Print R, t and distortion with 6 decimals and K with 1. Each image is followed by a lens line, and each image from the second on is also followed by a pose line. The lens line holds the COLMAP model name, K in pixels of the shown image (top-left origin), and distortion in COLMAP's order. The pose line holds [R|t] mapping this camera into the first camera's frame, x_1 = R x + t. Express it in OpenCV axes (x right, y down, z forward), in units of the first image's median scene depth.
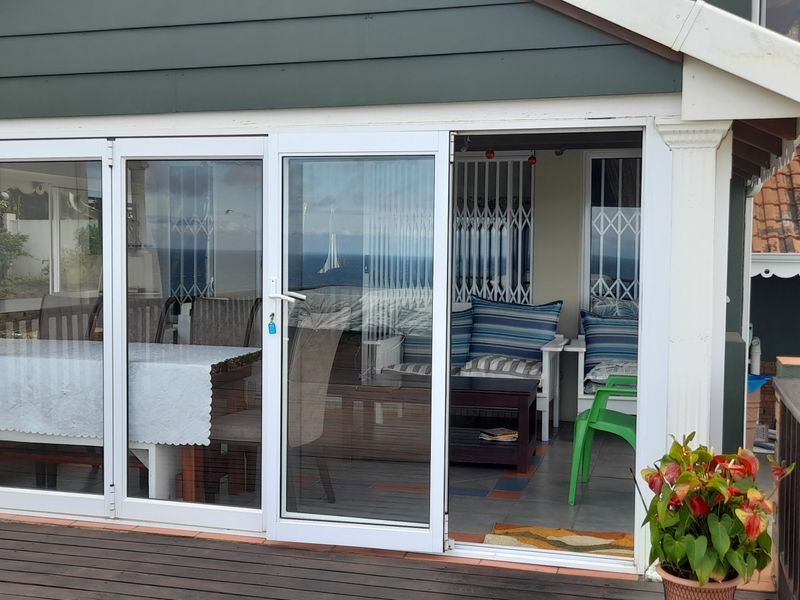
lens RADIAL K [[980.1, 0, 400.0], [0, 980.1, 300.0], [0, 0, 1]] dist [0.025998, 0.000634]
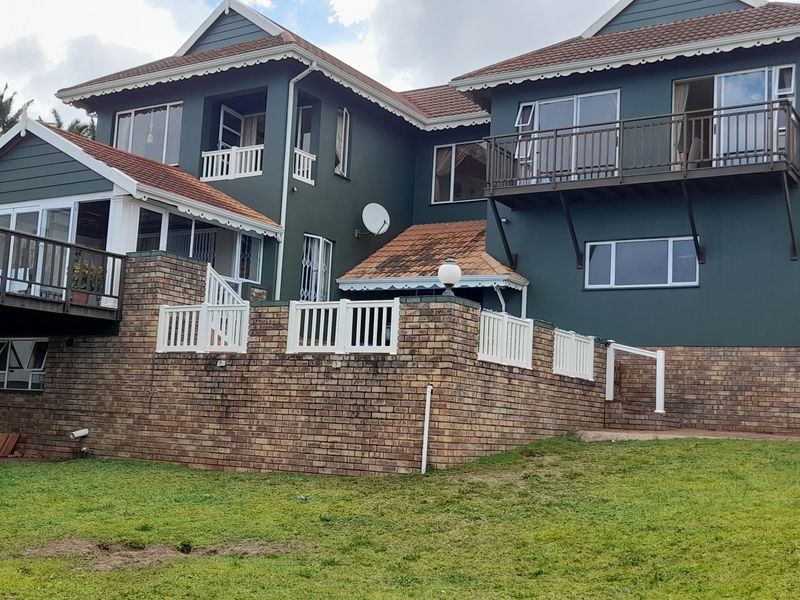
lens RADIAL K [[980.1, 0, 400.0], [0, 980.1, 300.0], [0, 0, 1]] dist [0.025998, 0.000634]
pose [[0.959596, 0.004635, -0.281343, 1.909208], [-0.056788, 0.982480, -0.177504, 0.666522], [0.275591, 0.186309, 0.943047, -1.812667]]
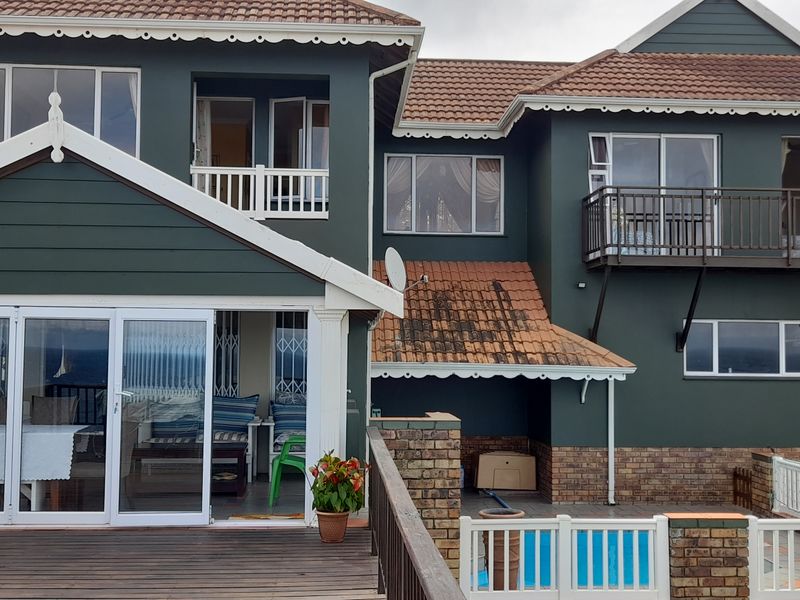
lens RADIAL K [[980.1, 0, 400.0], [0, 980.1, 300.0], [0, 0, 1]] dist [0.025998, 0.000634]
pose [[0.943845, 0.014987, 0.330048, -0.203428], [0.017742, 0.995230, -0.095928, 0.006777], [-0.329912, 0.096397, 0.939077, -0.813328]]
